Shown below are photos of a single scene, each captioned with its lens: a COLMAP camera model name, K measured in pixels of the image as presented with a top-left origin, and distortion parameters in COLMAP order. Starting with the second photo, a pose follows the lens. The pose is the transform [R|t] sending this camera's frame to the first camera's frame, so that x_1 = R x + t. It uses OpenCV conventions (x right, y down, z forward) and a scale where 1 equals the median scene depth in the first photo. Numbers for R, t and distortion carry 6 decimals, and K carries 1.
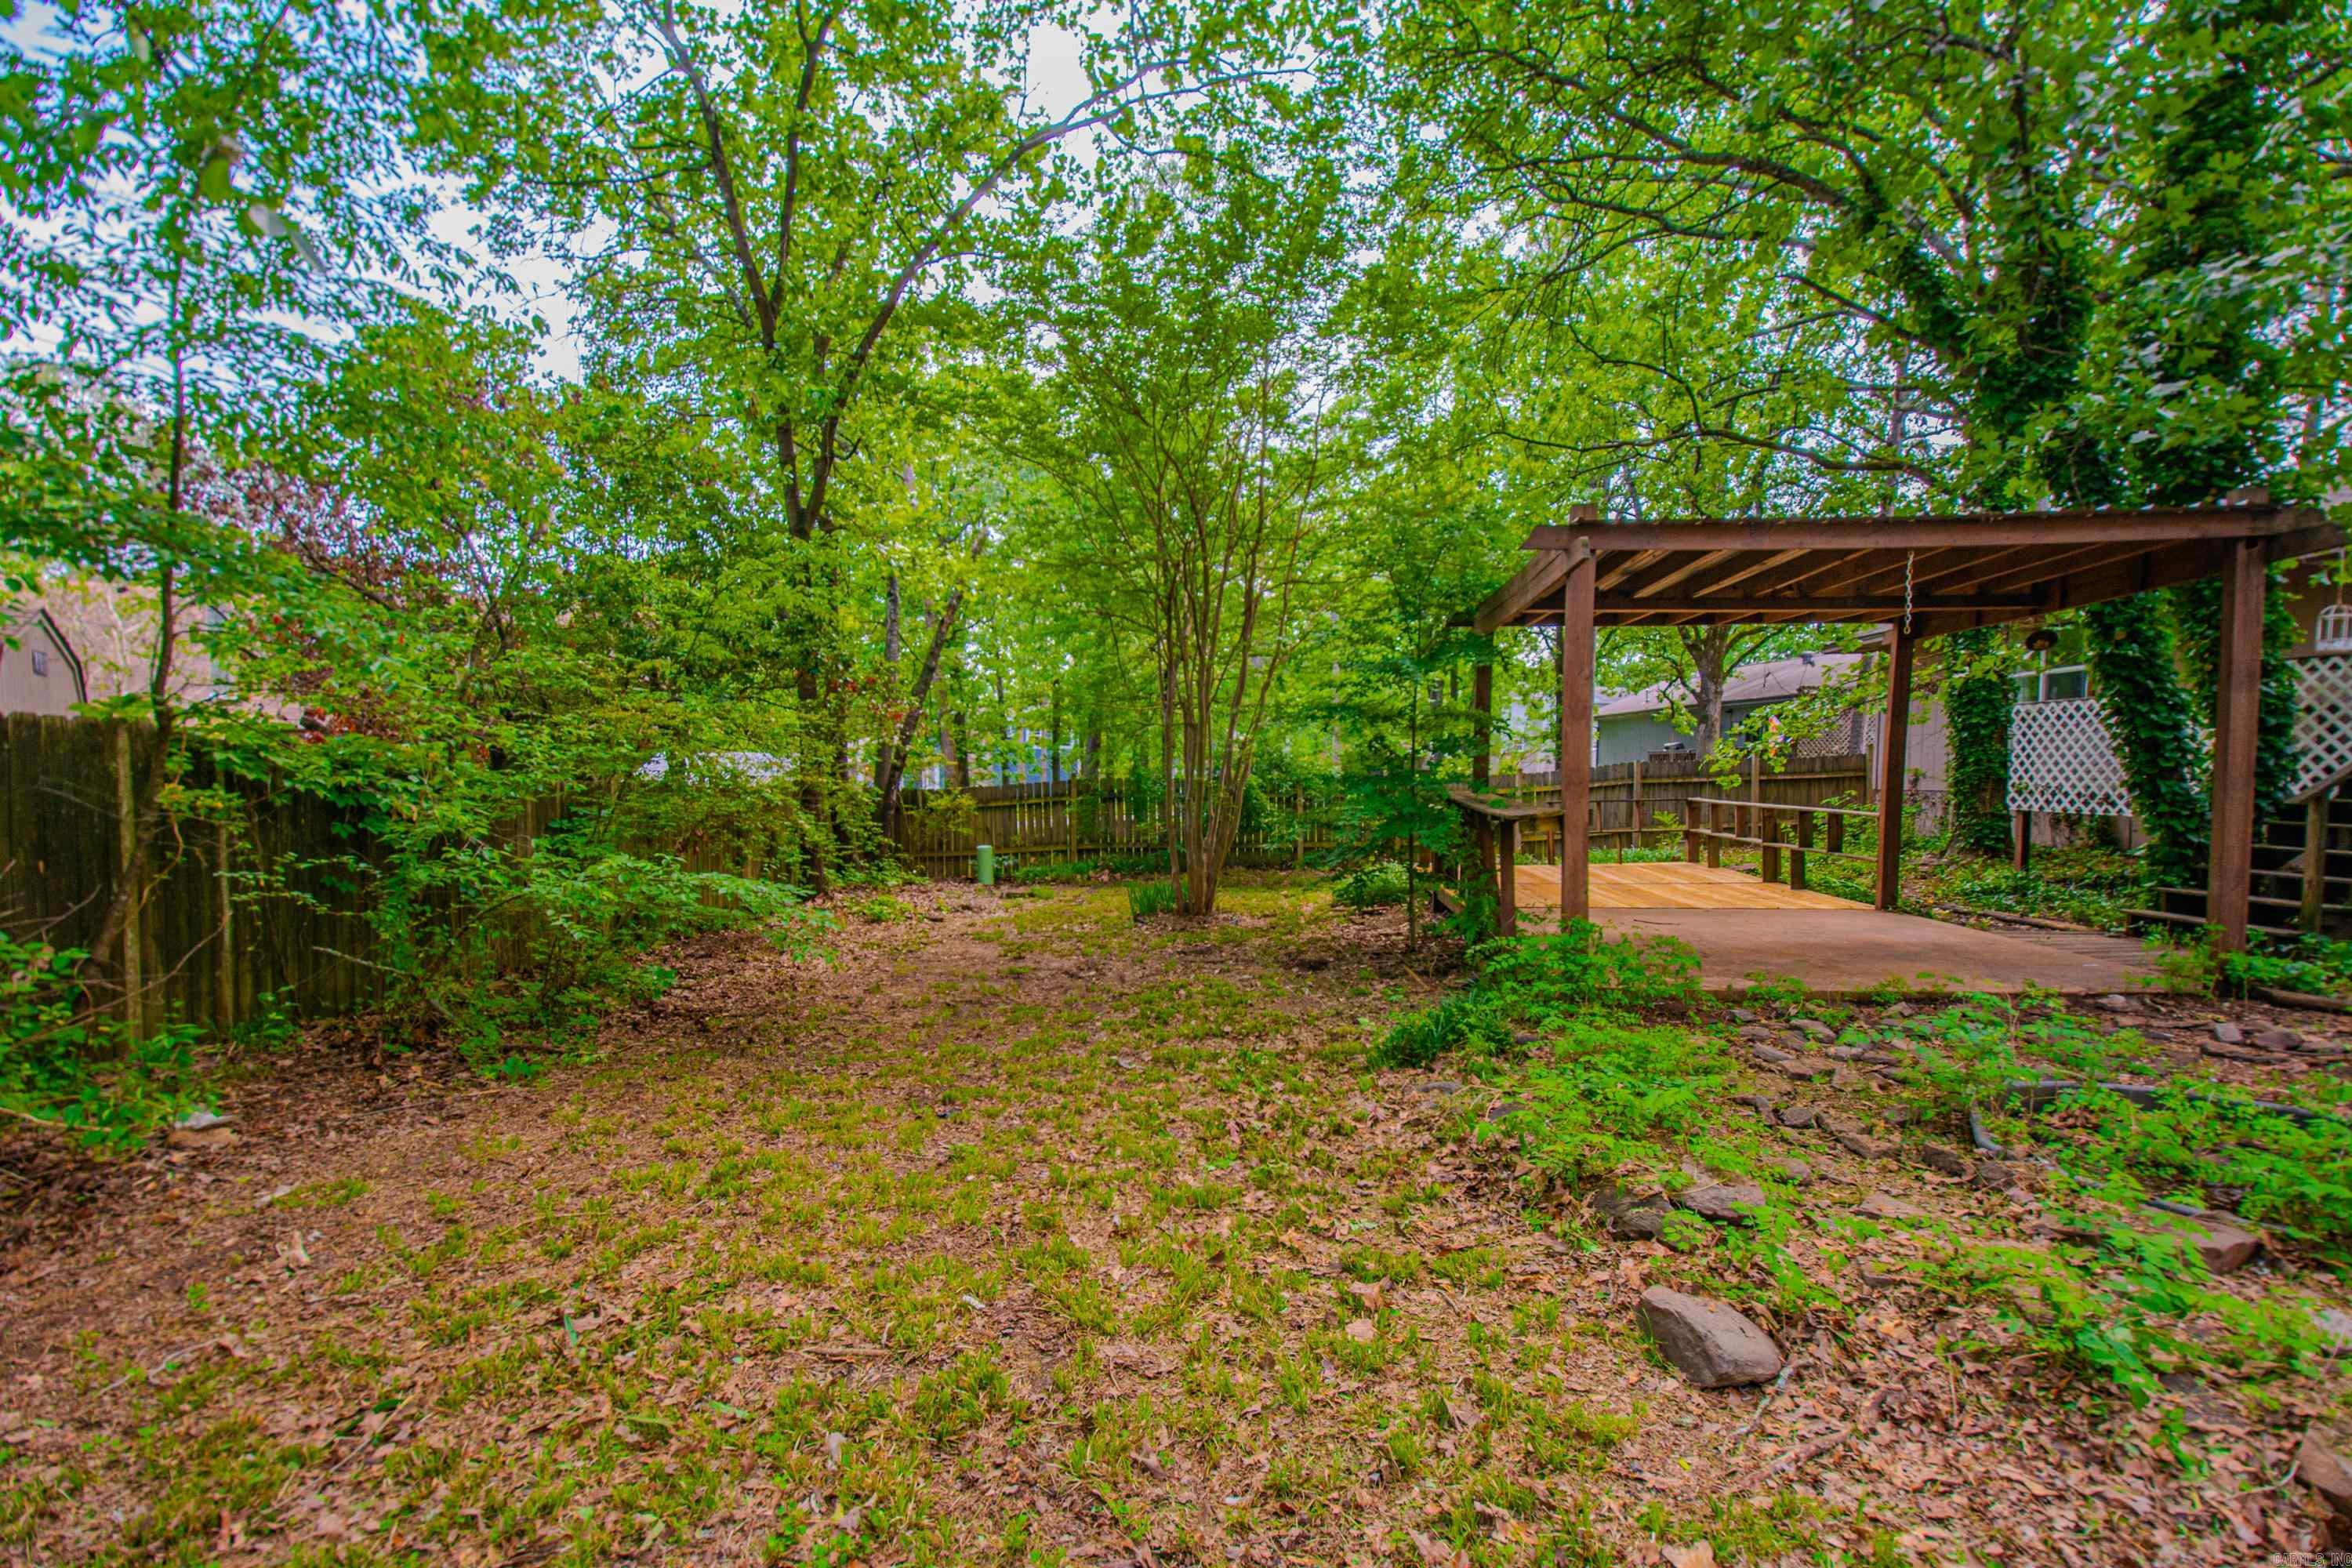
lens RADIAL K [[1056.0, 0, 1176.0], [0, 1056.0, 784.0], [0, 0, 1]] dist [0.018131, -0.006879]
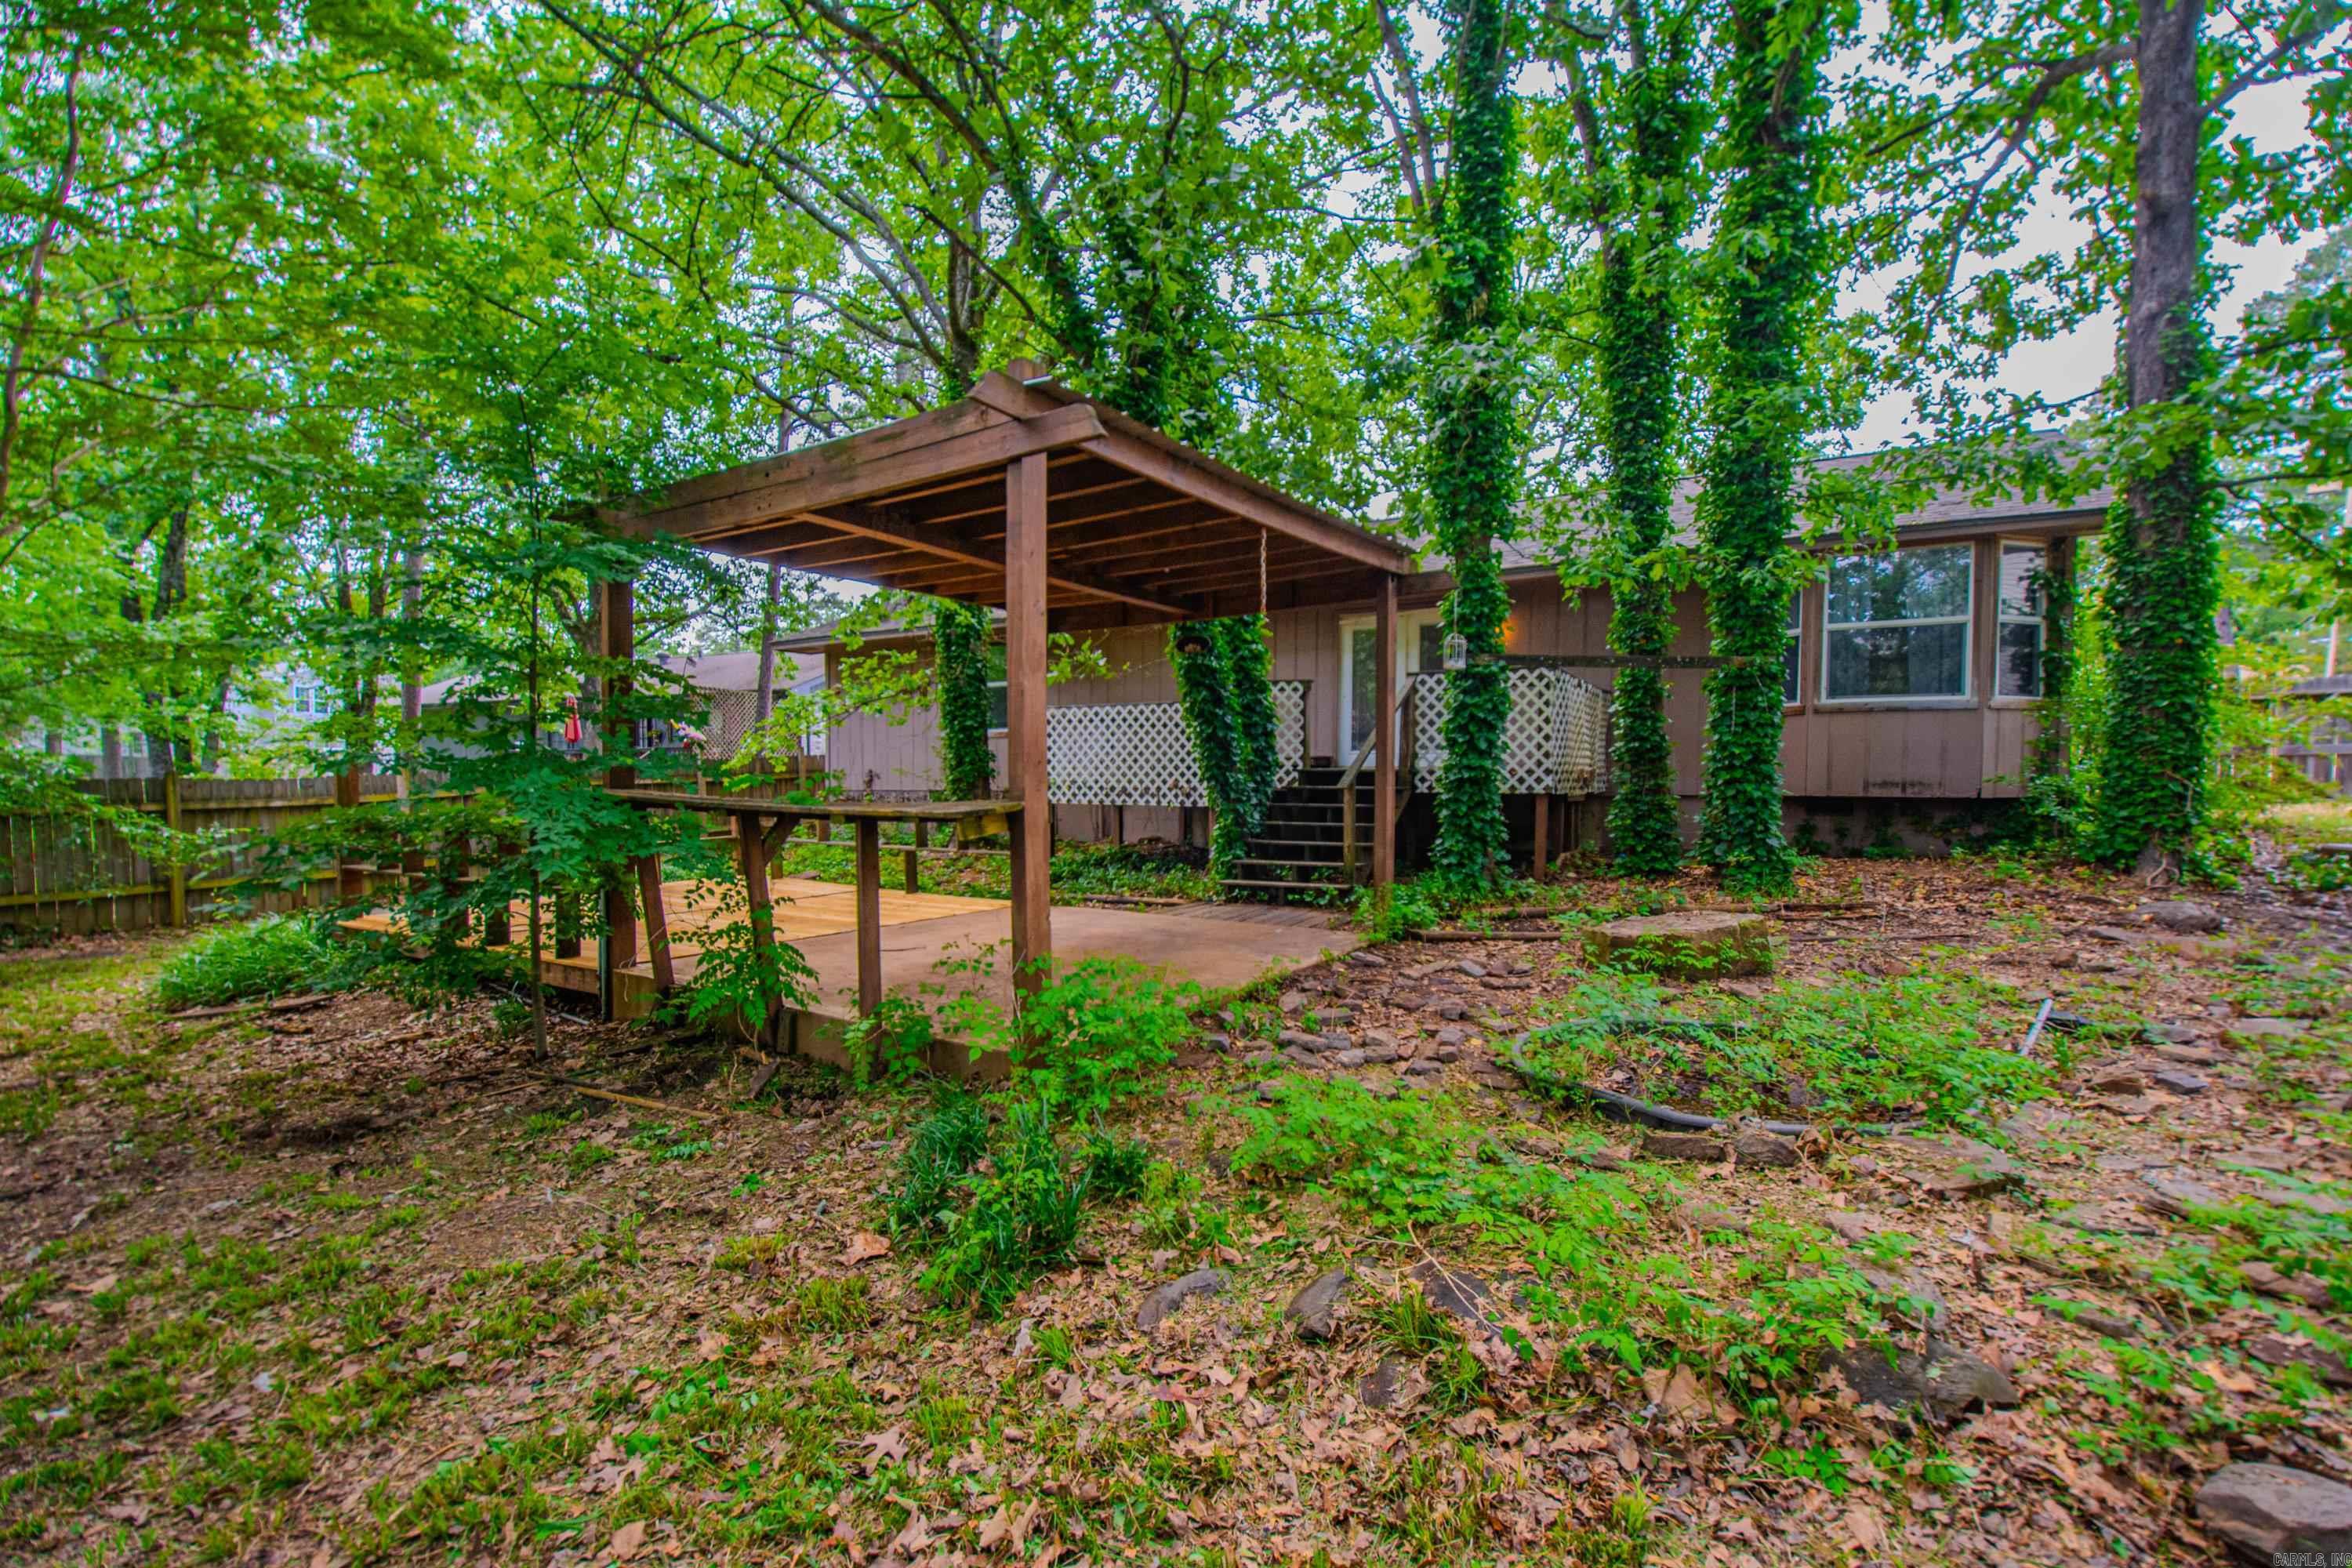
lens RADIAL K [[1056.4, 0, 1203.2], [0, 1056.4, 794.6], [0, 0, 1]] dist [-0.002215, -0.000936]
pose [[0.440325, -0.010975, 0.897771, -0.247171], [0.011462, 0.999913, 0.006602, 0.019964], [-0.897765, 0.007383, 0.440413, 0.743918]]
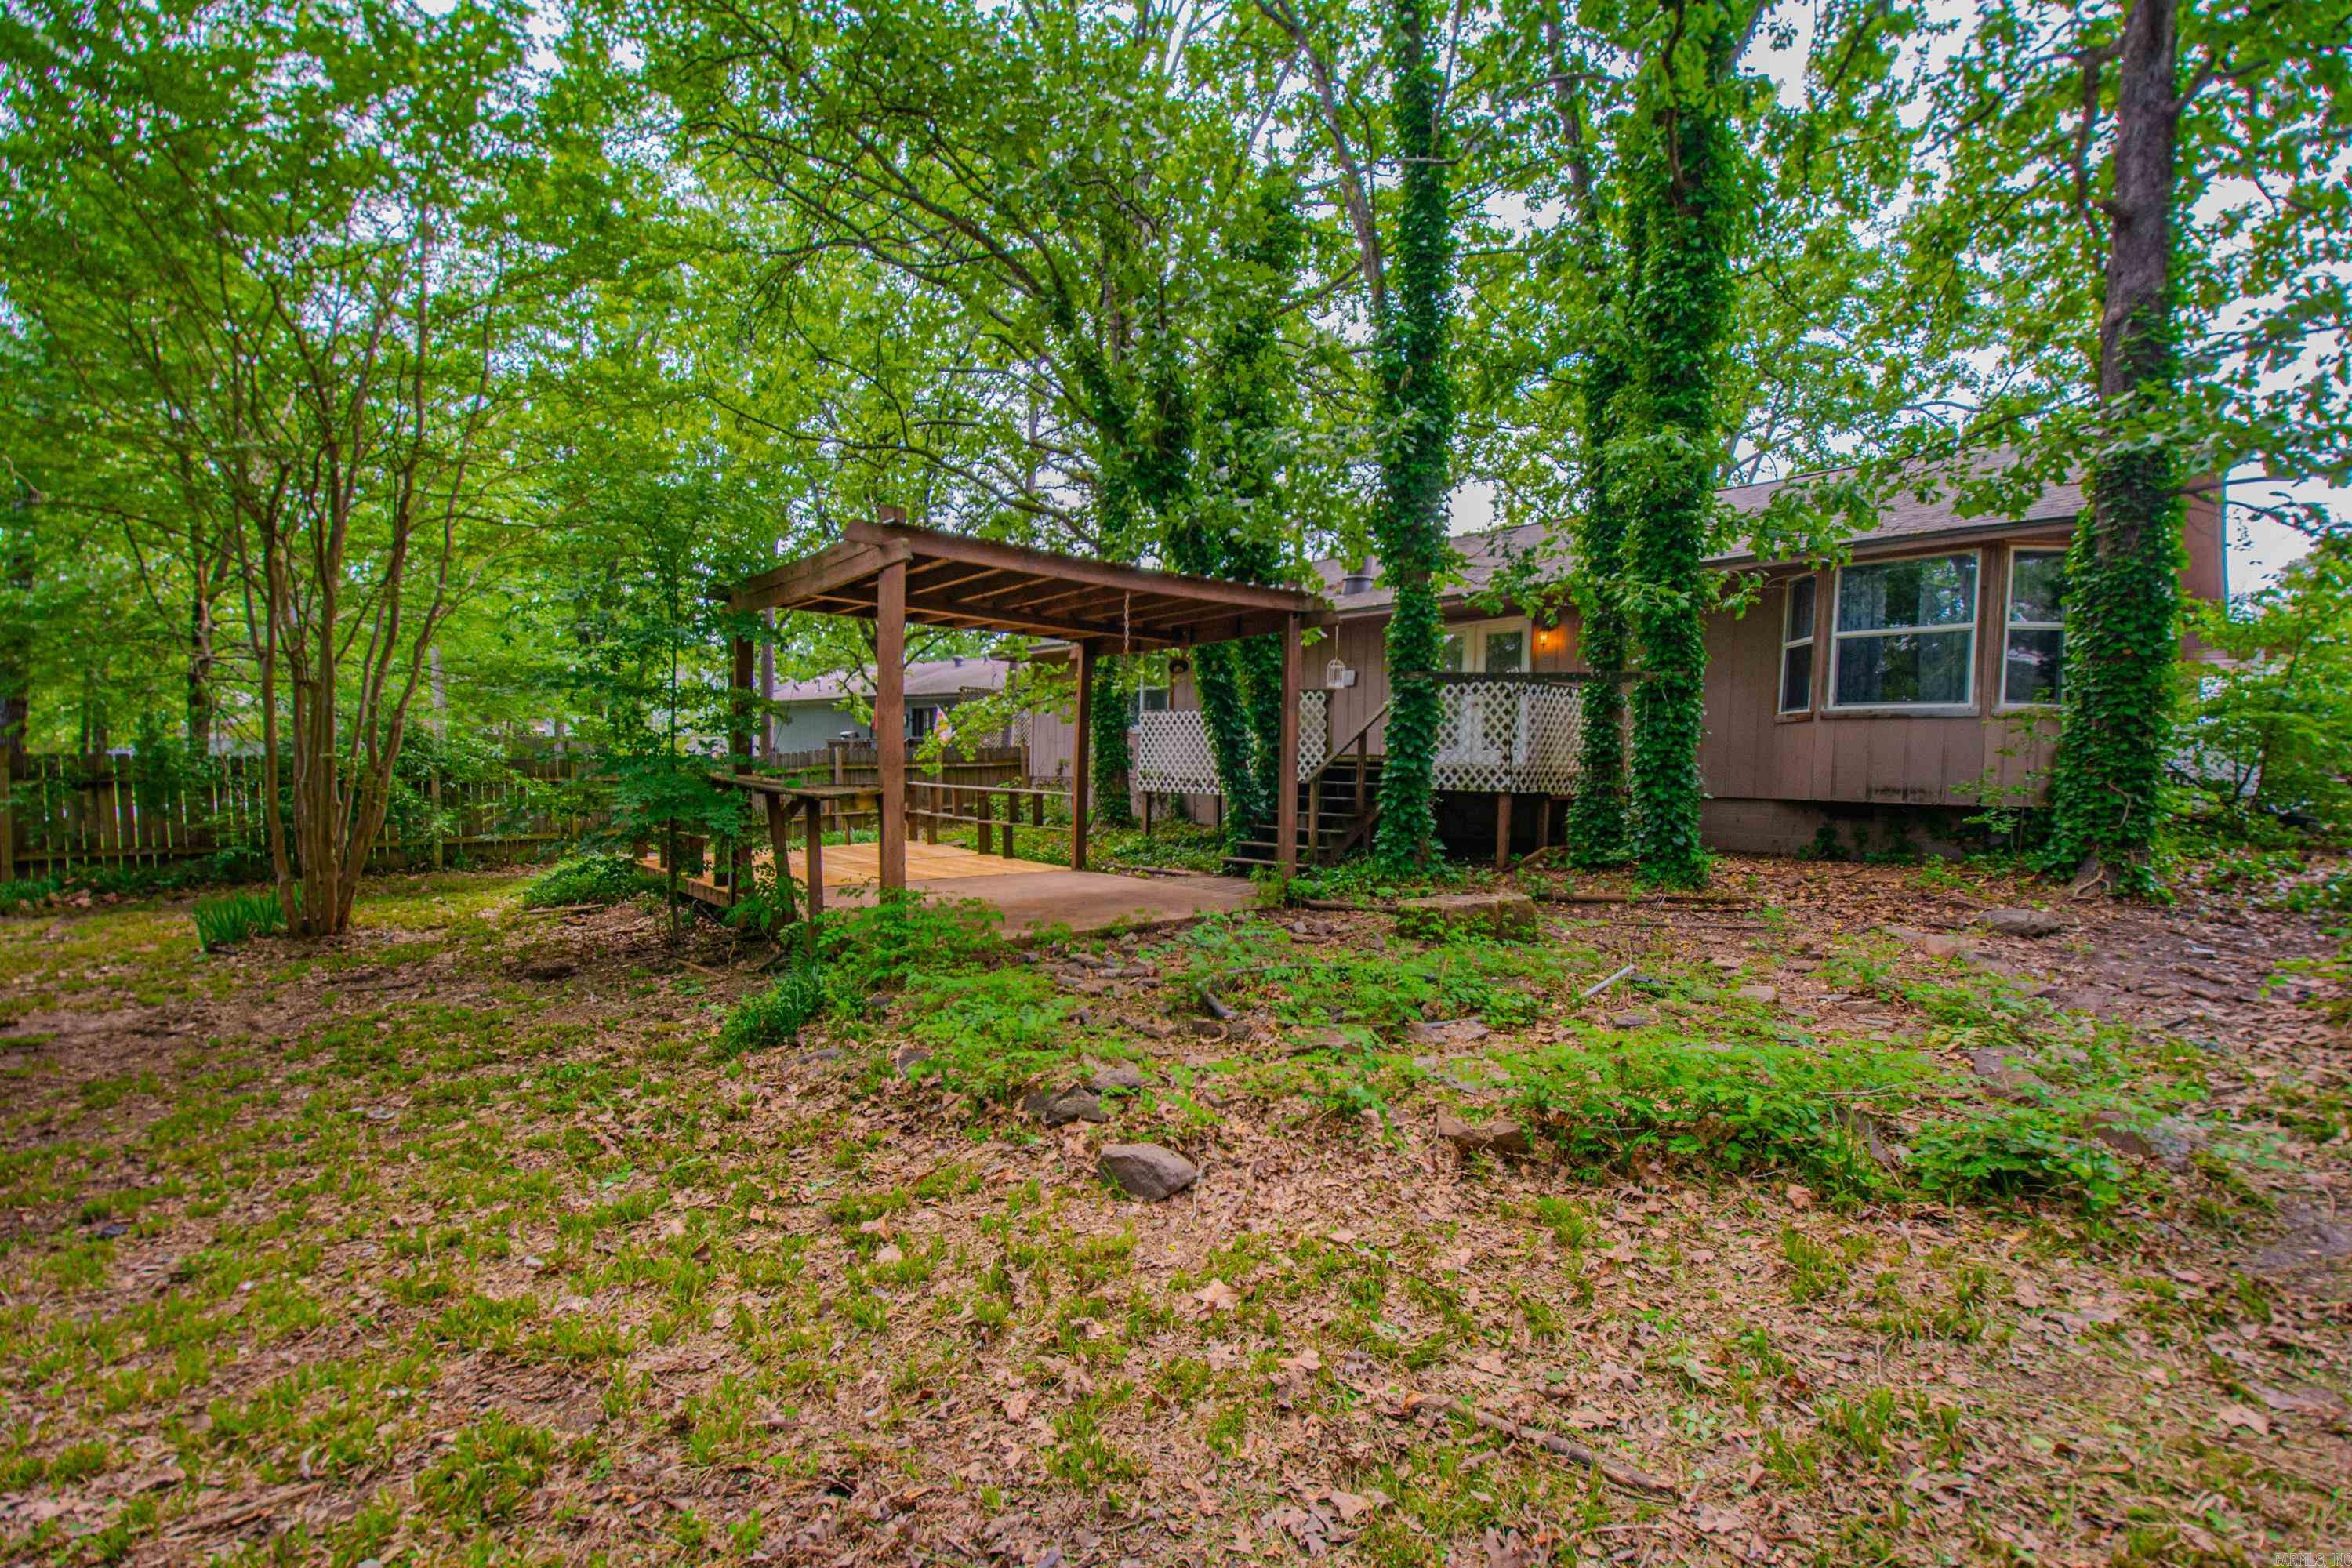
lens RADIAL K [[1080.0, 0, 1231.7], [0, 1080.0, 776.5], [0, 0, 1]] dist [0.000832, -0.000212]
pose [[0.681504, 0.005681, 0.731793, -0.246093], [-0.008244, 0.999966, -0.000085, 0.011766], [-0.731768, -0.005974, 0.681527, -0.006327]]
